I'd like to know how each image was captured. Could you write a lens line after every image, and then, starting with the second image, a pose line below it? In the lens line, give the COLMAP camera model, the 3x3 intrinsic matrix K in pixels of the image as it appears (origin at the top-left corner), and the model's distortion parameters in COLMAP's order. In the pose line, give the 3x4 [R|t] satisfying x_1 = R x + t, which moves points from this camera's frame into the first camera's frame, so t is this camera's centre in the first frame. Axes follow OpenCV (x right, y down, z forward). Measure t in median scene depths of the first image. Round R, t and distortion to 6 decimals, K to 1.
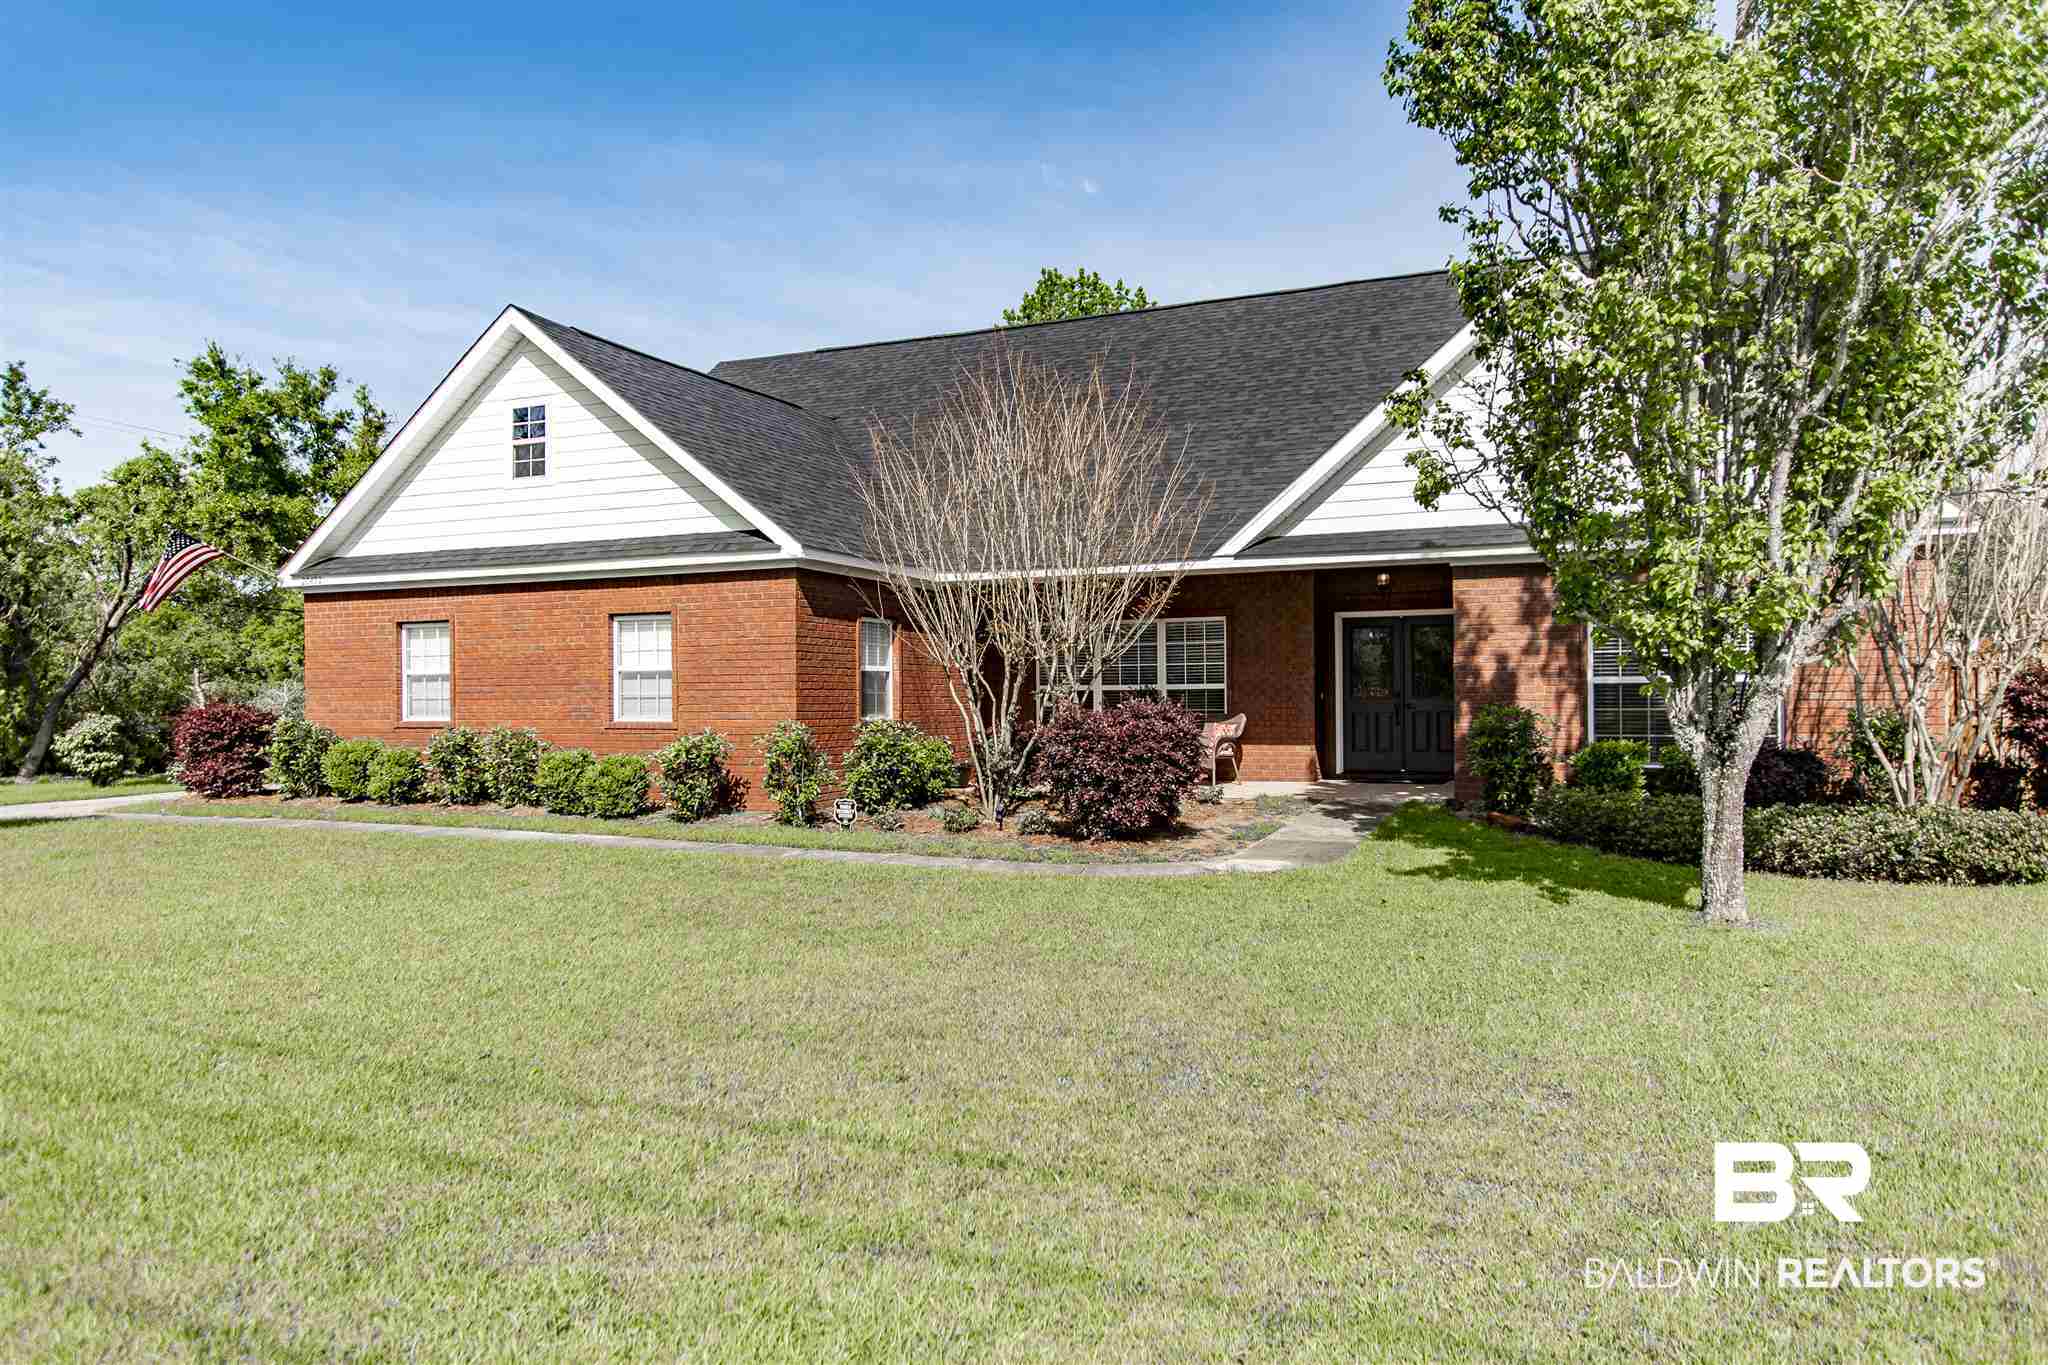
lens RADIAL K [[1408.9, 0, 1025.5], [0, 1408.9, 685.8], [0, 0, 1]] dist [0.010808, -0.000512]
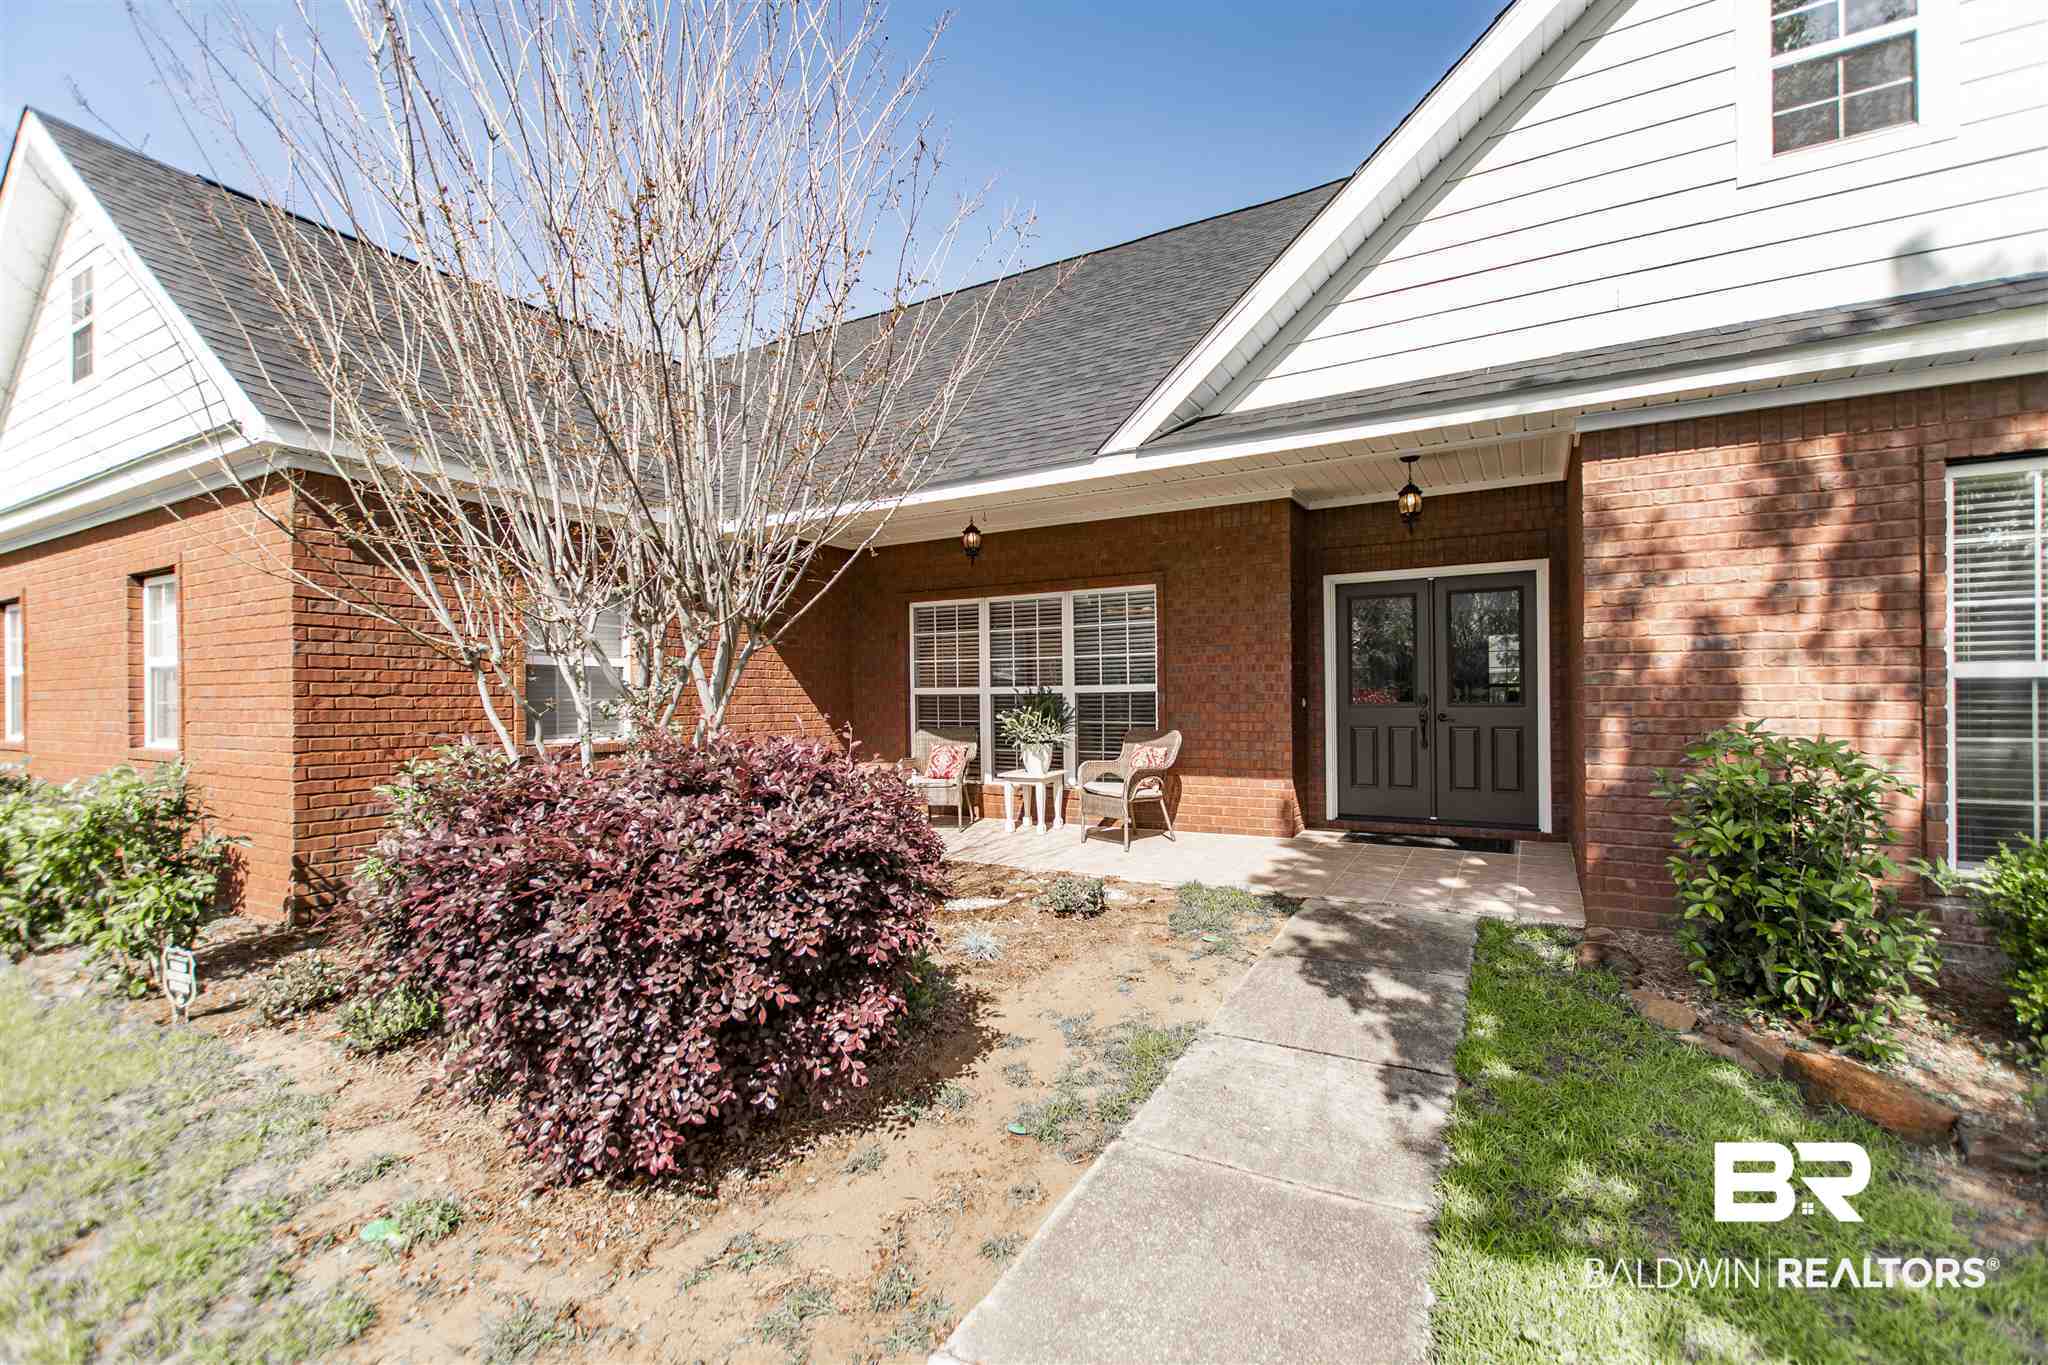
lens RADIAL K [[884.7, 0, 1022.3], [0, 884.7, 691.5], [0, 0, 1]] dist [0.009414, -0.004170]
pose [[0.993904, -0.003589, -0.110194, 0.143555], [0.003662, 0.999993, 0.000458, 0.001795], [0.110192, -0.000858, 0.993910, 0.658114]]
